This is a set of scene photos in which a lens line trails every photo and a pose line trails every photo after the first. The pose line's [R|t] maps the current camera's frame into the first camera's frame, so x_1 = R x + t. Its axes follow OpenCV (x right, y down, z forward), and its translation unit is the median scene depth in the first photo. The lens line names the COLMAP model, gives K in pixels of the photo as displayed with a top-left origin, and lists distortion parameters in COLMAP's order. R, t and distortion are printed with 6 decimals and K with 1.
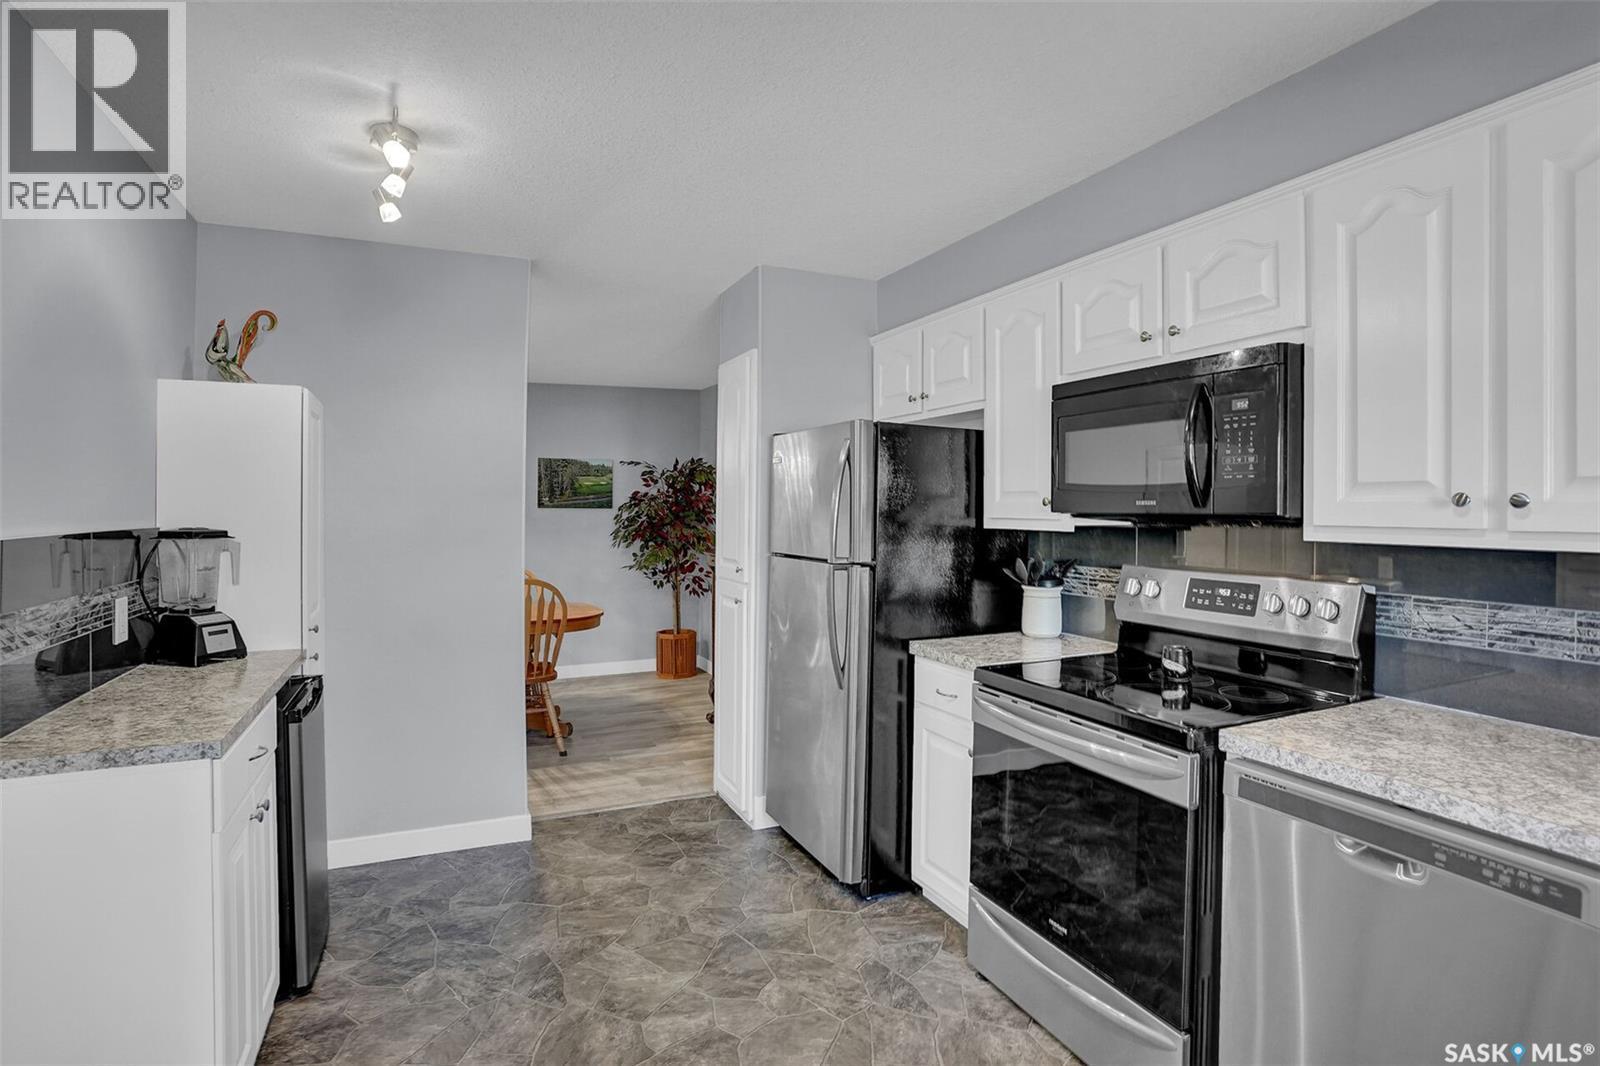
lens RADIAL K [[814.8, 0, 800.7], [0, 814.8, 519.2], [0, 0, 1]] dist [-0.063758, 0.012683]
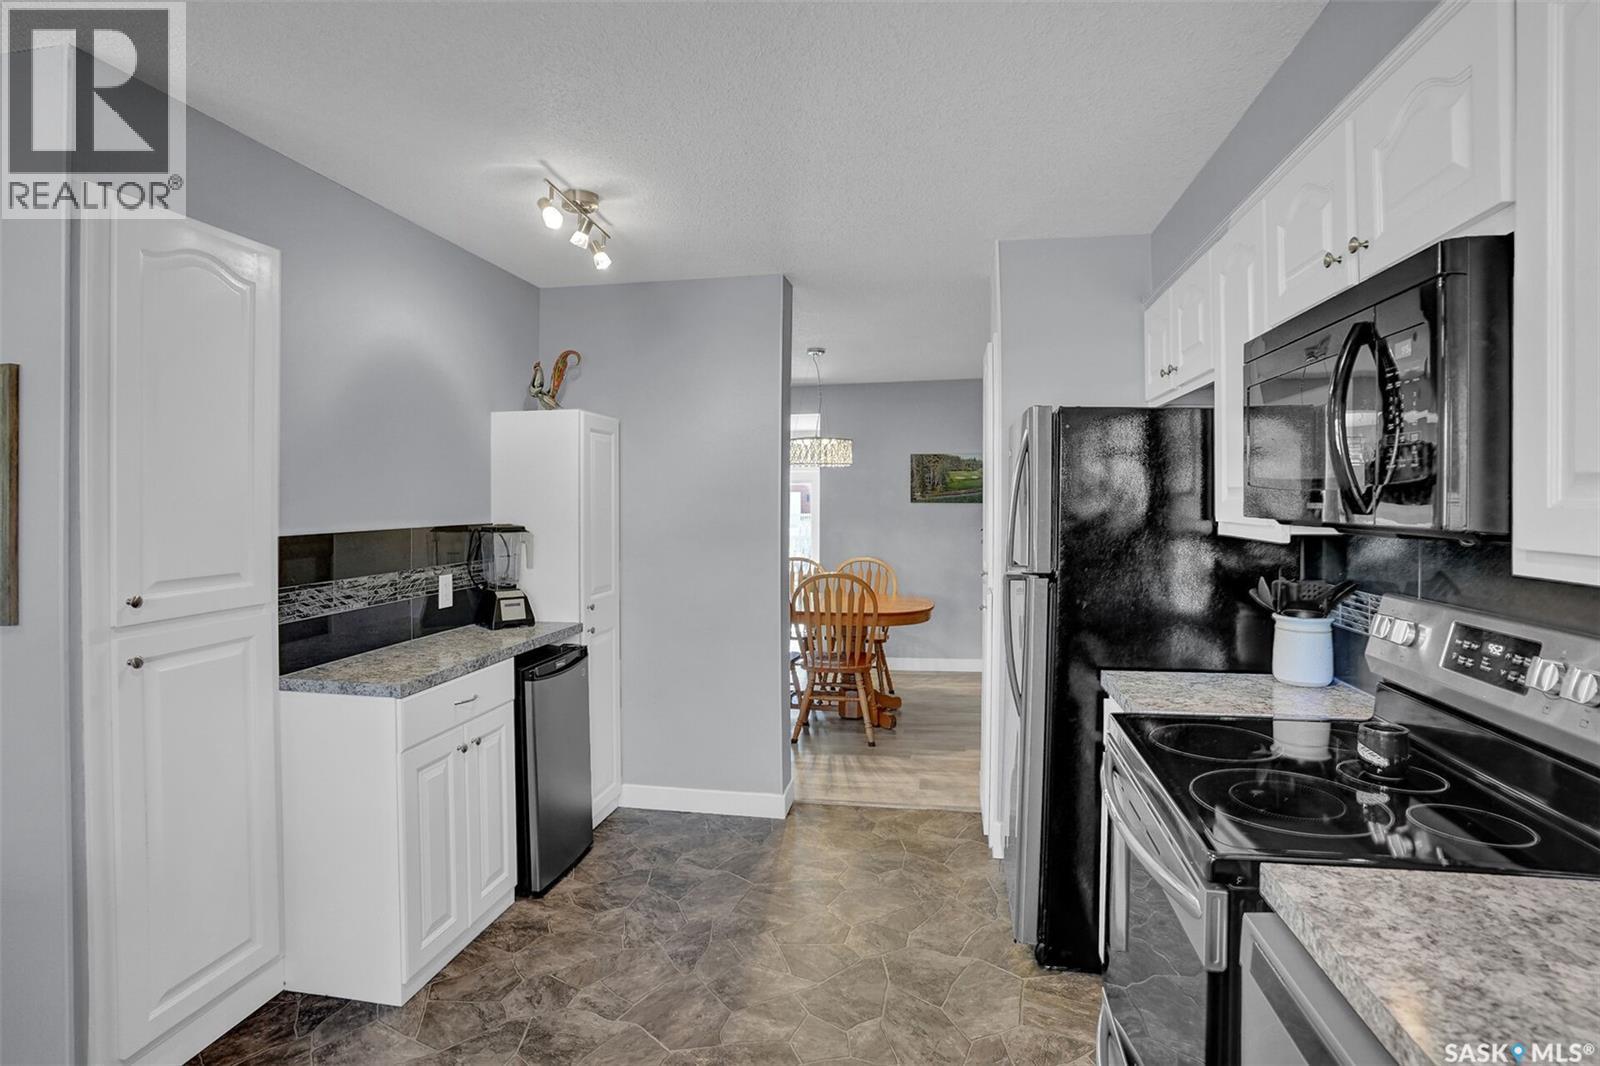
lens RADIAL K [[814.8, 0, 780.5], [0, 814.8, 506.7], [0, 0, 1]] dist [-0.063758, 0.012683]
pose [[0.813129, 0.000182, -0.582083, 0.345674], [-0.002477, 0.999992, -0.003148, -0.012909], [0.582078, 0.004001, 0.813123, 0.150687]]
